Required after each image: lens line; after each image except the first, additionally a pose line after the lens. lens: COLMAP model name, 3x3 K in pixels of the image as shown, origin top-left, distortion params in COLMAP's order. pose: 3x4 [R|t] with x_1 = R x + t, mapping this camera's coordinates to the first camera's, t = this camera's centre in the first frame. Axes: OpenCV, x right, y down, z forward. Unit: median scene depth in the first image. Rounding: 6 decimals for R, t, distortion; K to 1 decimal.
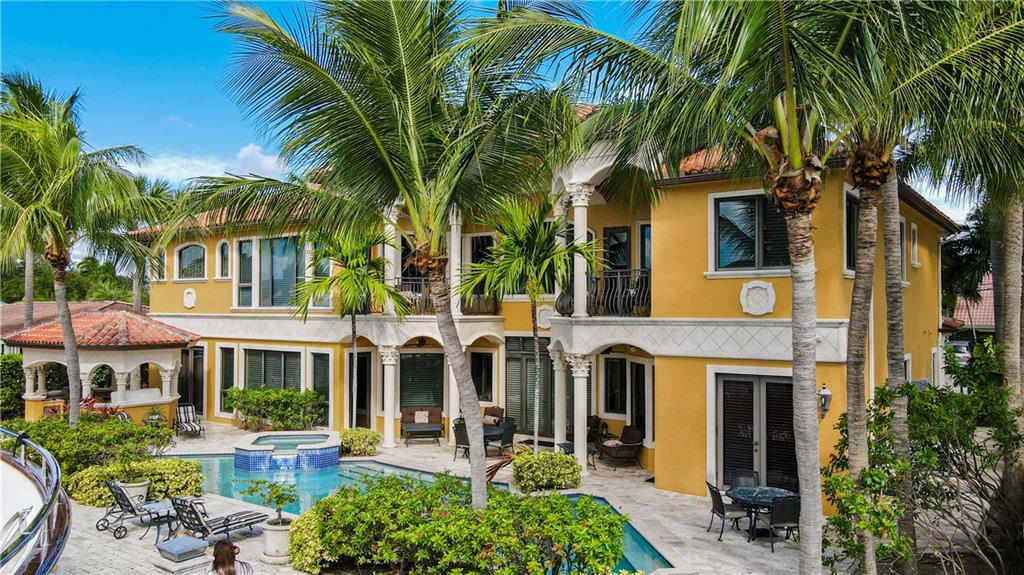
lens RADIAL K [[748.7, 0, 510.5], [0, 748.7, 309.4], [0, 0, 1]] dist [0.008113, 0.003841]
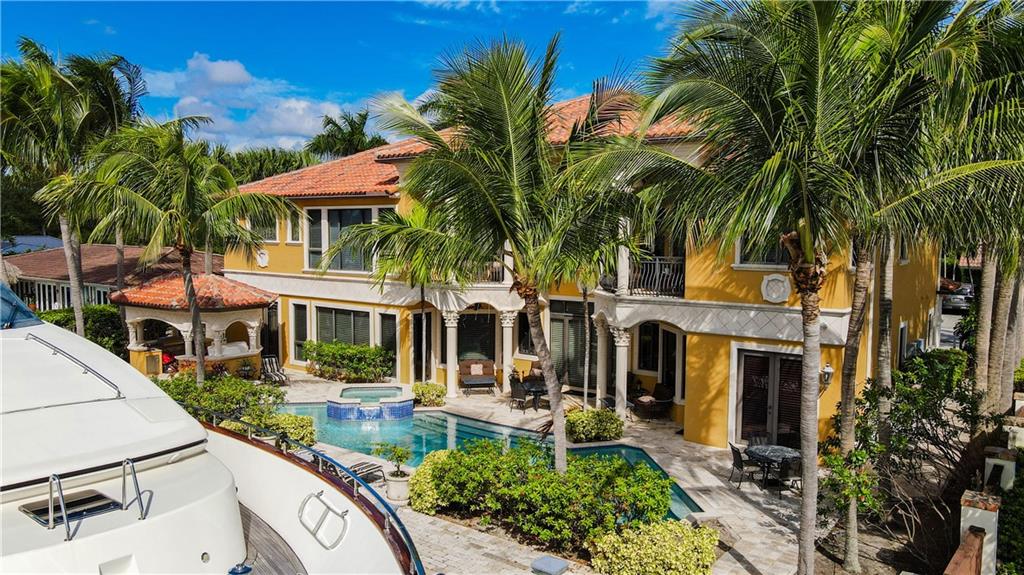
lens RADIAL K [[748.7, 0, 510.5], [0, 748.7, 309.4], [0, 0, 1]] dist [0.008113, 0.003841]
pose [[0.999889, 0.004298, -0.014297, -0.062523], [-0.002708, 0.993992, 0.109420, -0.091360], [0.014681, -0.109369, 0.993893, -0.162393]]
